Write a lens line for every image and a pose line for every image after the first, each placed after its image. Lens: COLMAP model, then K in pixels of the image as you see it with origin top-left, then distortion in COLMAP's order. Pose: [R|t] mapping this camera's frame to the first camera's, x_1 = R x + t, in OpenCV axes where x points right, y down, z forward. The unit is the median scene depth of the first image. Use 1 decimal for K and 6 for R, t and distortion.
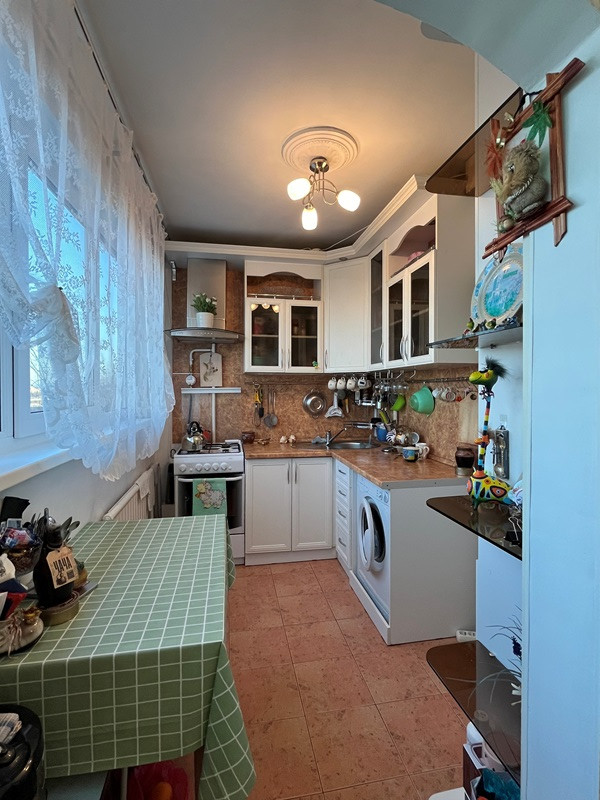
lens RADIAL K [[377.9, 0, 300.0], [0, 377.9, 400.0], [0, 0, 1]] dist [-0.001800, 0.000101]
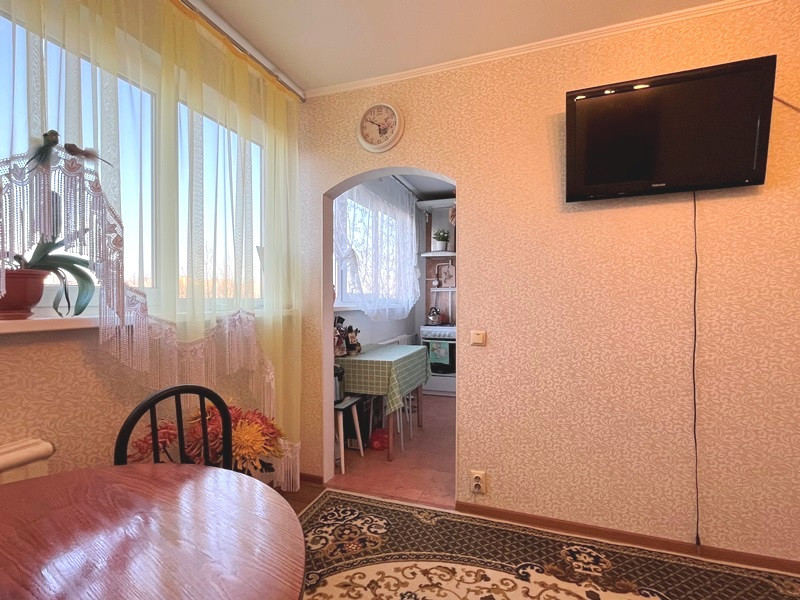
lens RADIAL K [[377.9, 0, 400.0], [0, 377.9, 300.0], [0, 0, 1]] dist [-0.001800, 0.000101]
pose [[0.863517, -0.004006, -0.504303, 0.429406], [-0.010732, 0.999596, -0.026318, 0.069836], [0.504205, 0.028138, 0.863126, -0.503076]]
